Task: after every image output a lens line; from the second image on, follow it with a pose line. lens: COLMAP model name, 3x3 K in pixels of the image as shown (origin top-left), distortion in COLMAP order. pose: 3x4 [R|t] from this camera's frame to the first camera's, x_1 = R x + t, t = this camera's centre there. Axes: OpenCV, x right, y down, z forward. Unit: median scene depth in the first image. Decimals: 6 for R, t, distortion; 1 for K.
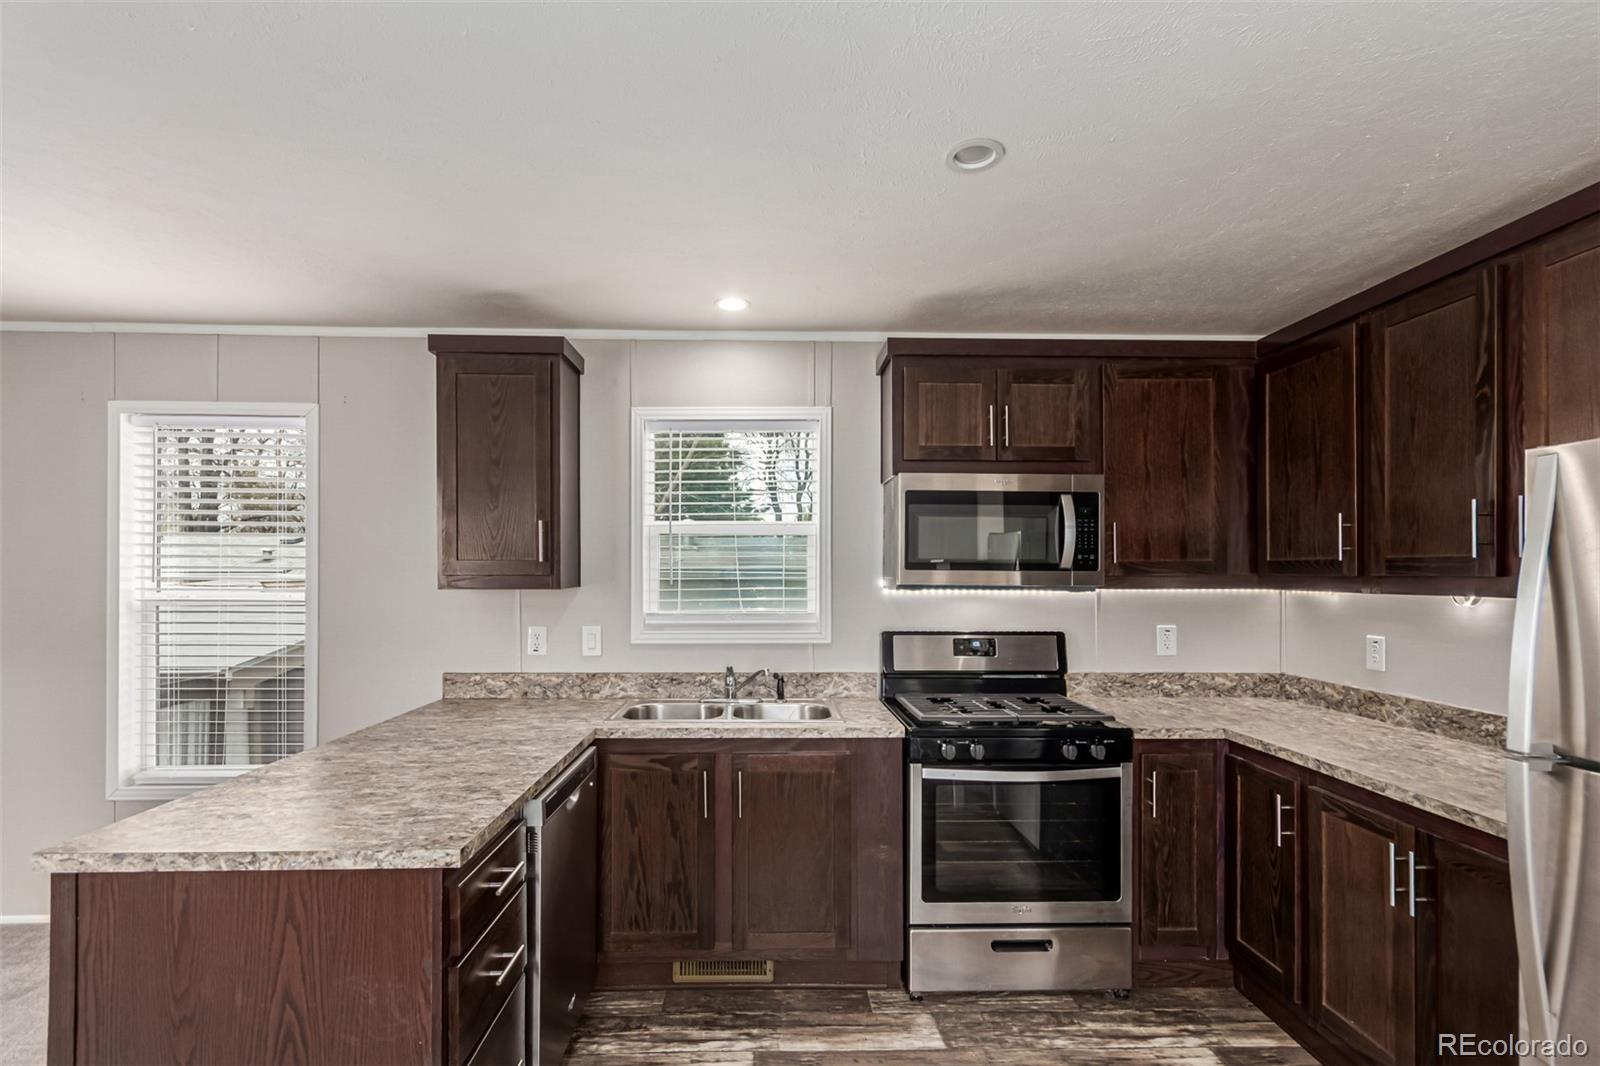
lens RADIAL K [[761.7, 0, 784.1], [0, 761.7, 568.2], [0, 0, 1]] dist [0.007590, 0.000247]
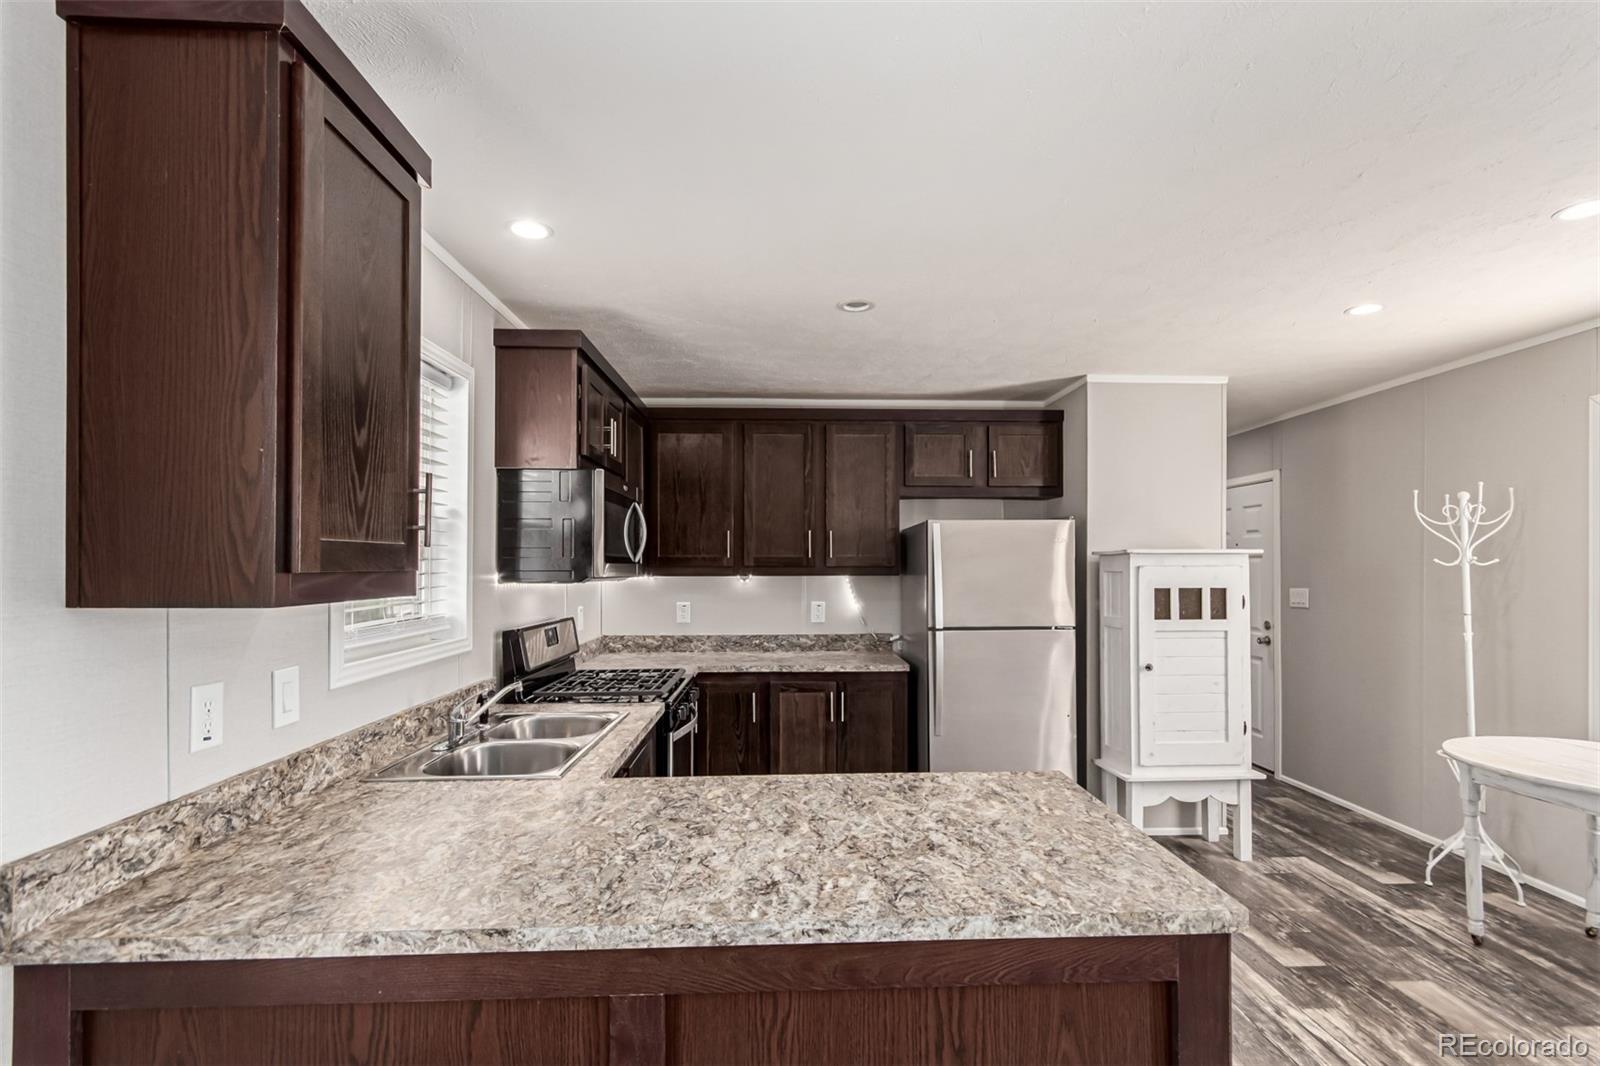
lens RADIAL K [[759.6, 0, 805.4], [0, 759.6, 564.3], [0, 0, 1]] dist [0.009849, 0.000039]
pose [[-0.002979, -0.000450, 0.999995, -0.941061], [-0.002873, 0.999996, 0.000441, 0.003583], [-0.999991, -0.002872, -0.002981, 0.776879]]
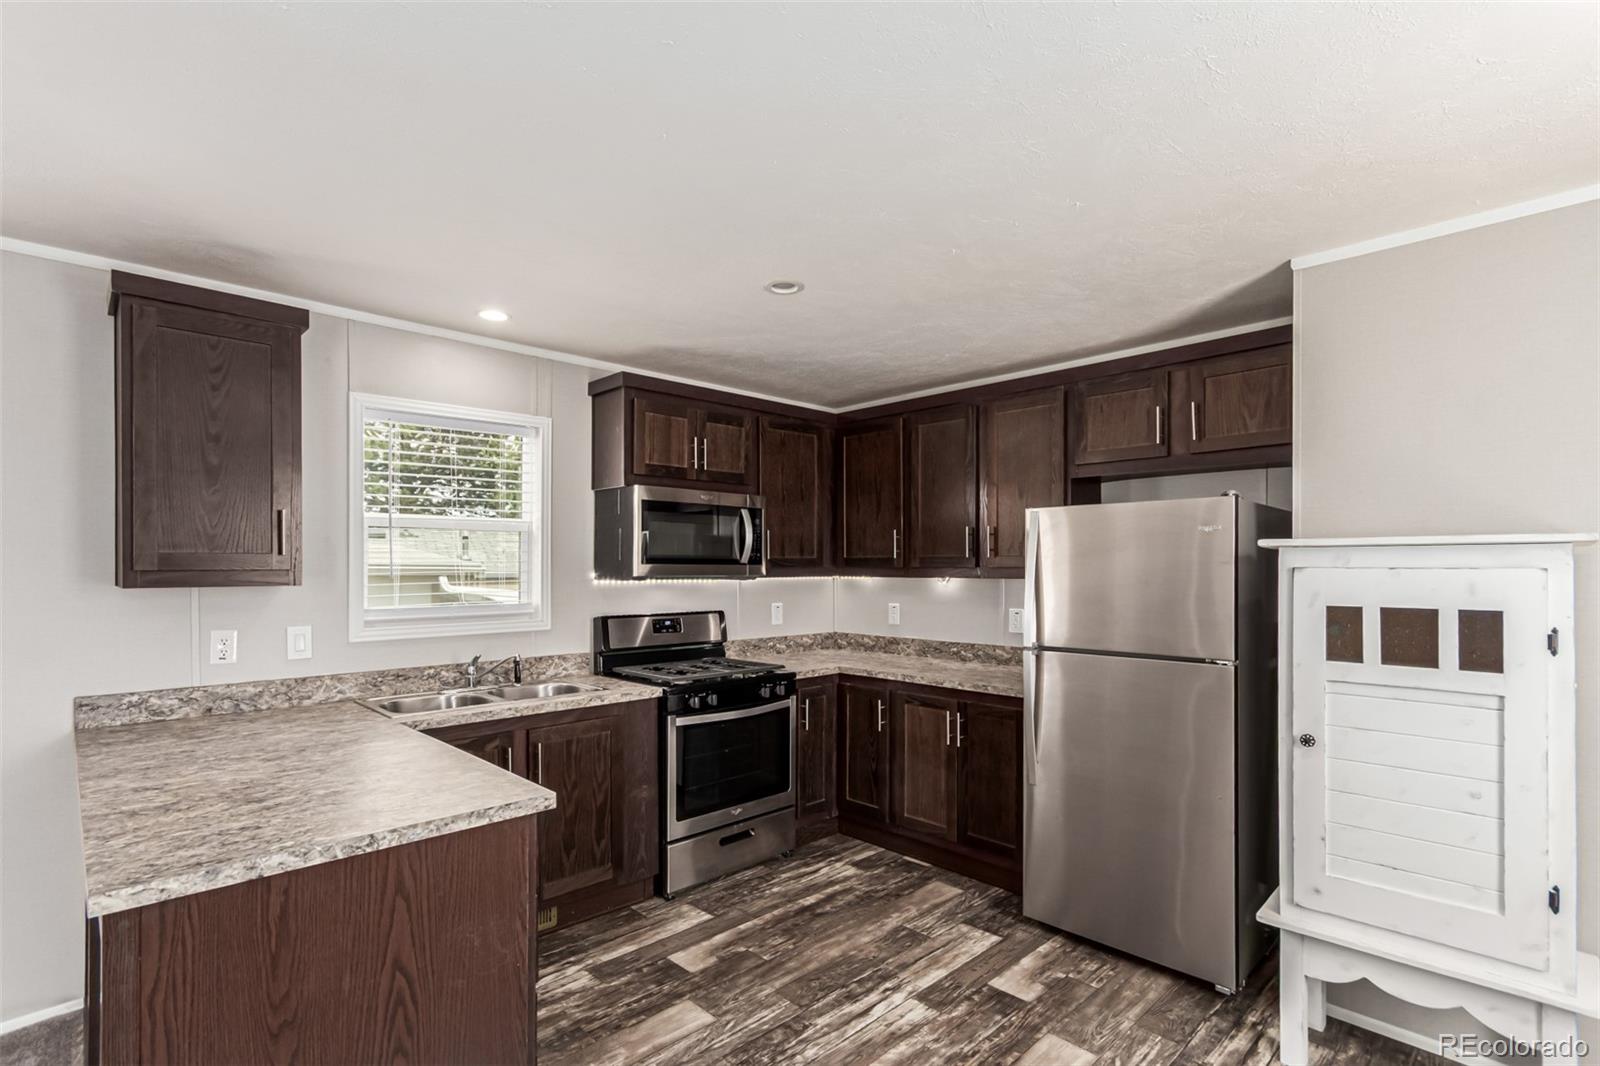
lens RADIAL K [[758.9, 0, 802.8], [0, 758.9, 568.9], [0, 0, 1]] dist [0.006621, 0.001264]
pose [[0.738365, -0.004709, 0.674385, -0.506830], [-0.000478, 0.999972, 0.007506, 0.000705], [-0.674402, -0.005864, 0.738342, -0.084908]]
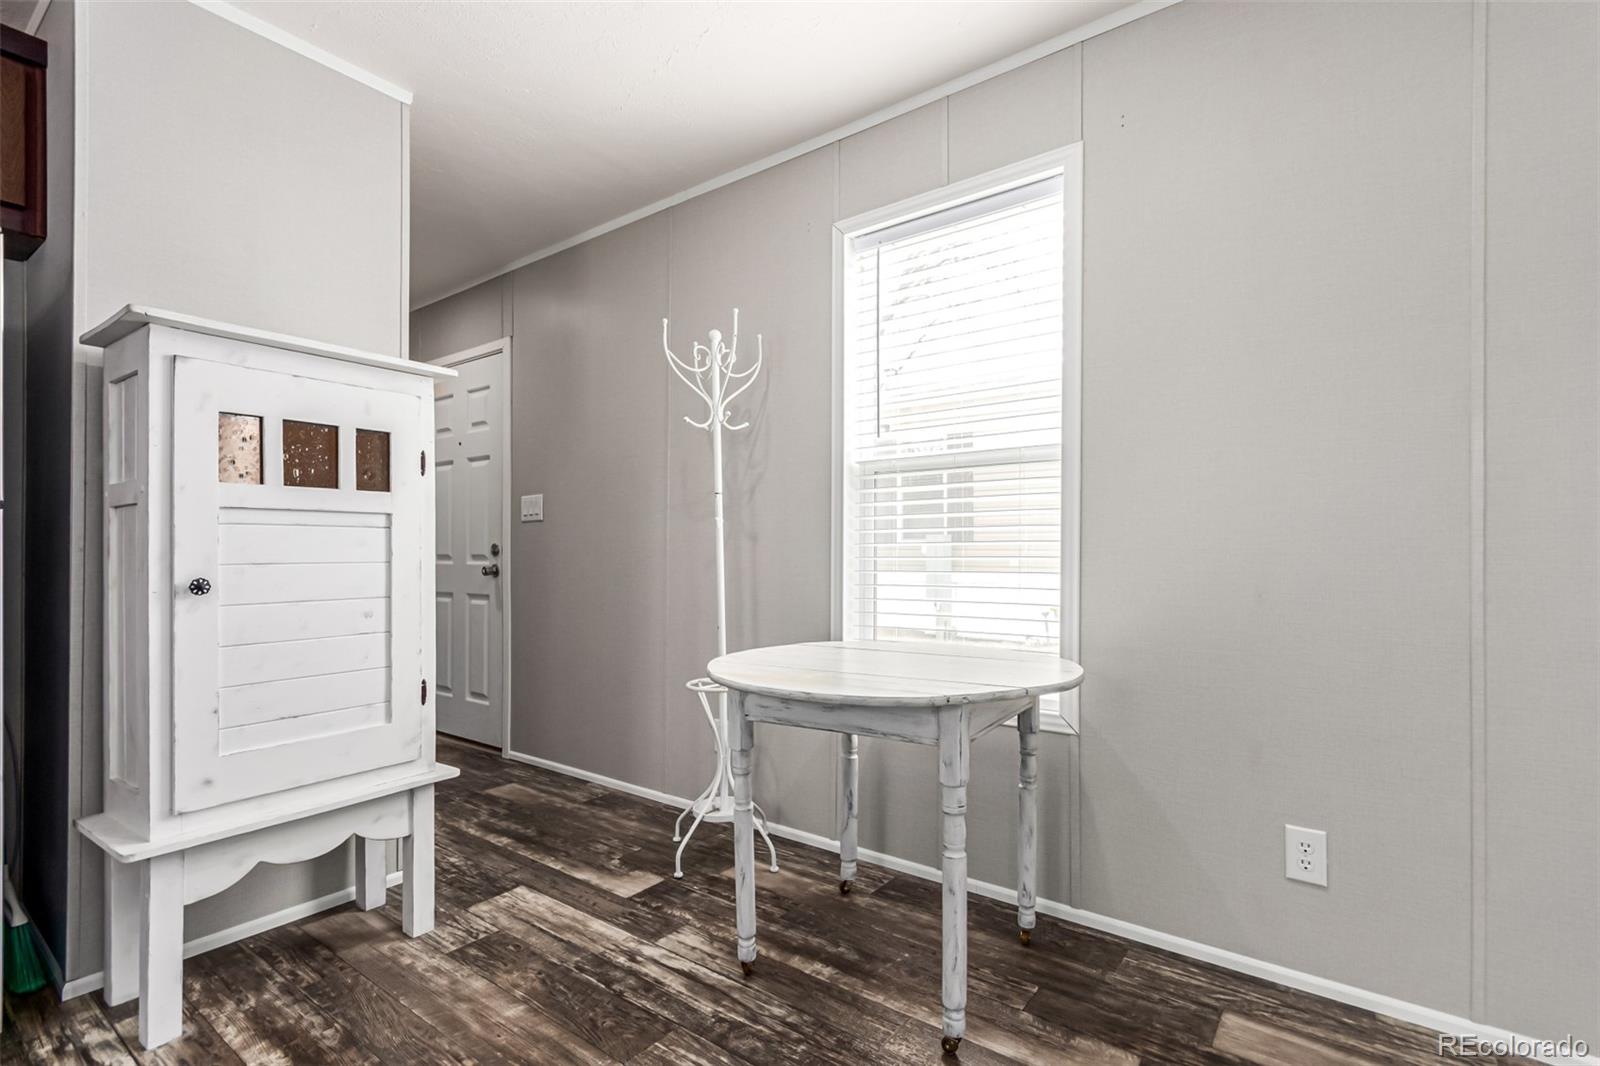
lens RADIAL K [[748.8, 0, 804.5], [0, 748.8, 548.4], [0, 0, 1]] dist [0.013486, -0.005036]
pose [[-0.780574, -0.001339, 0.625062, -0.319362], [-0.004624, 0.999983, -0.003631, 0.158665], [-0.625046, -0.005725, -0.780567, 0.318640]]
